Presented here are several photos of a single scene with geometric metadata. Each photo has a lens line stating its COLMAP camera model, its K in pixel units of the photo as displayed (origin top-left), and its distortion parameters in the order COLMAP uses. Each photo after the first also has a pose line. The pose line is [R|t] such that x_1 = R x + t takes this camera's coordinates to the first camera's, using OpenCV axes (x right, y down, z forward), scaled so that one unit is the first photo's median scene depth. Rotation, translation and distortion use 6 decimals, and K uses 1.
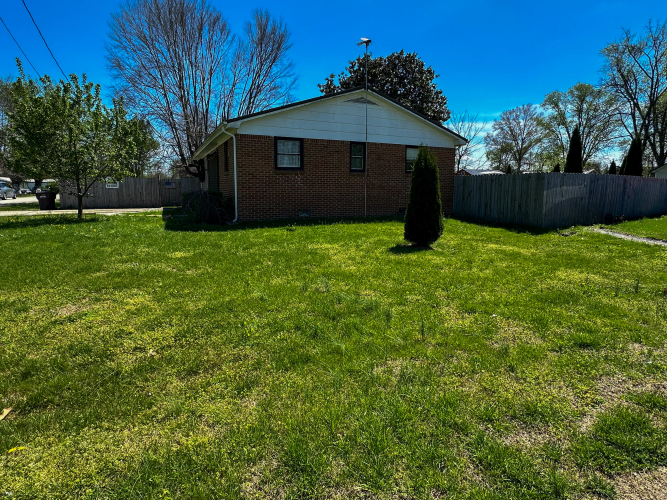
lens RADIAL K [[346.4, 0, 333.5], [0, 346.4, 250.0], [0, 0, 1]] dist [-0.001780, -0.000194]
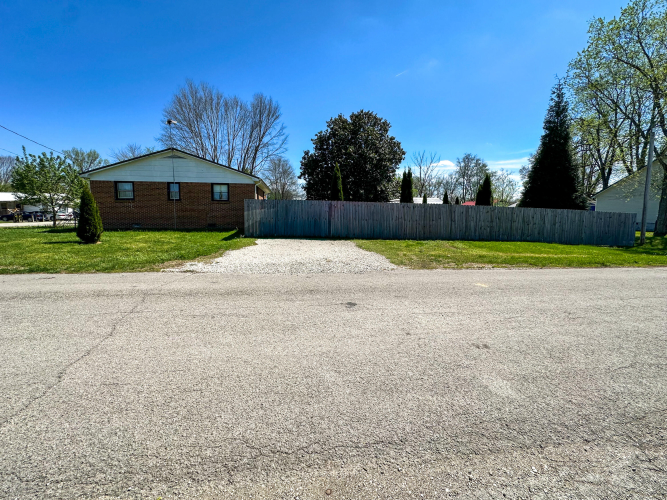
lens RADIAL K [[272.6, 0, 333.5], [0, 272.6, 250.0], [0, 0, 1]] dist [0.000624, 0.000023]
pose [[0.953667, 0.042834, -0.297799, 1.242945], [-0.057265, 0.997561, -0.039901, 0.010773], [0.295363, 0.055106, 0.953794, 0.031527]]
